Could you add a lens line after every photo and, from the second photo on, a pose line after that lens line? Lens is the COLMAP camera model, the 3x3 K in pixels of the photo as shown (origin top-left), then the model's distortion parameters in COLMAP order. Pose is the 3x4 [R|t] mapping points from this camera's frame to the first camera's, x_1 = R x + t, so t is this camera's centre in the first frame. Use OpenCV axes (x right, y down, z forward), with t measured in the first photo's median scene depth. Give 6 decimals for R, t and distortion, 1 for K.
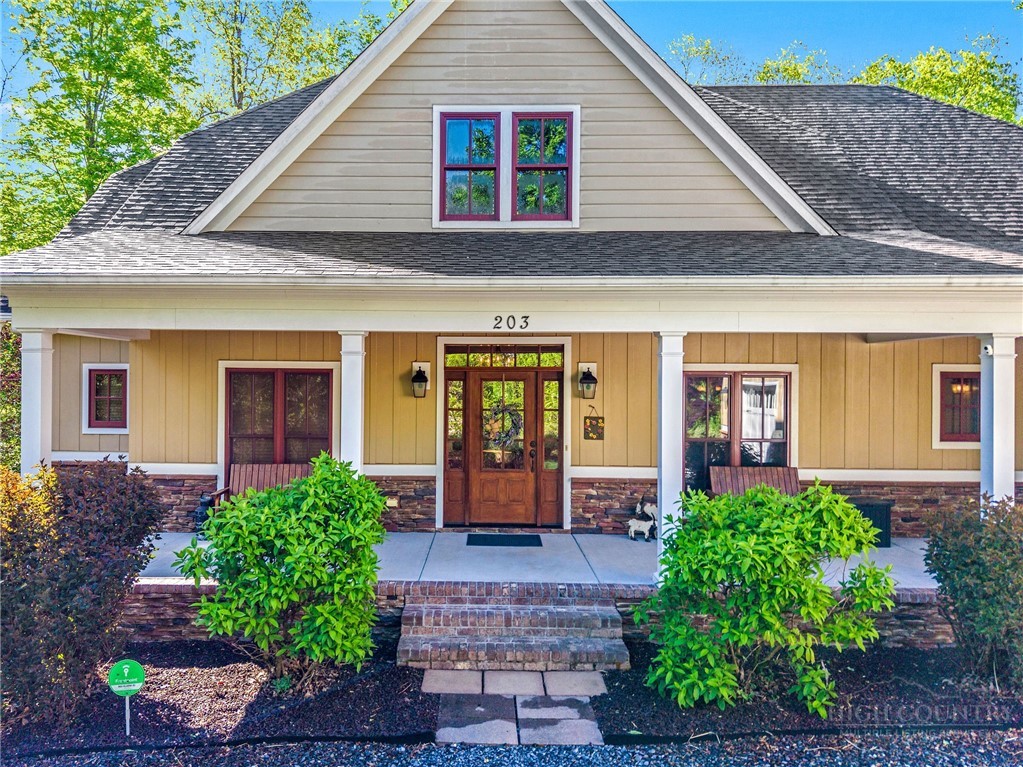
lens RADIAL K [[697.8, 0, 523.9], [0, 697.8, 411.4], [0, 0, 1]] dist [0.004023, -0.007309]
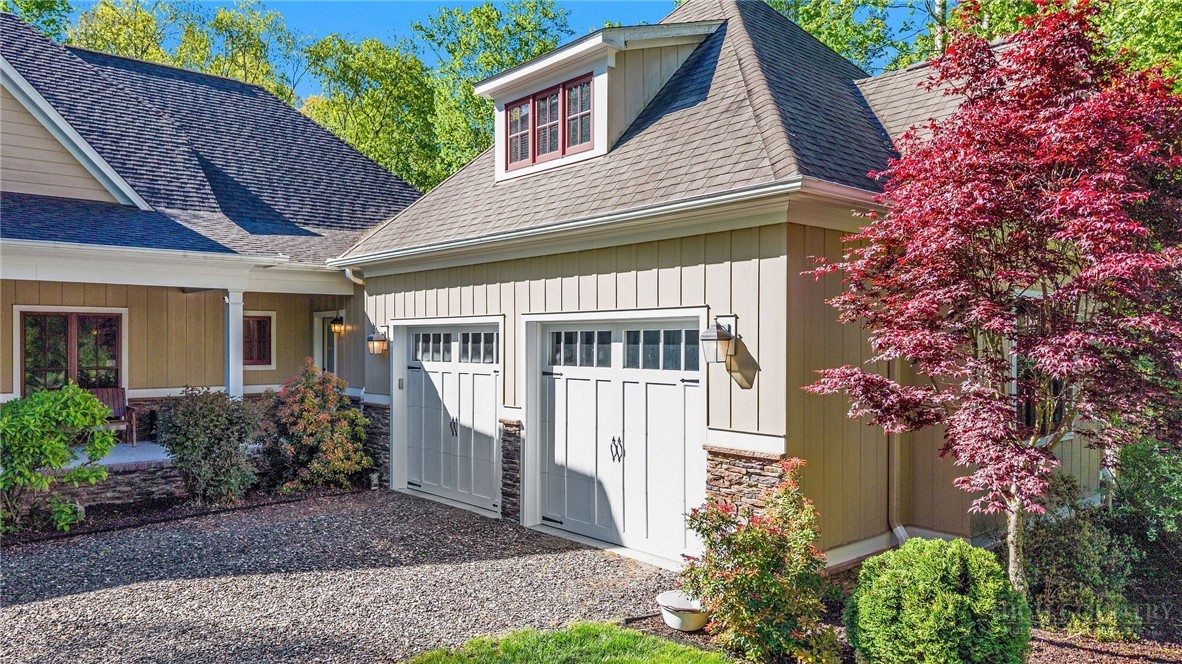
lens RADIAL K [[819.5, 0, 584.9], [0, 819.5, 342.3], [0, 0, 1]] dist [0.010403, -0.005131]
pose [[0.799152, -0.010738, 0.601034, 0.152144], [0.031360, 0.999224, -0.023846, 0.058915], [-0.600311, 0.037905, 0.798868, -0.703419]]
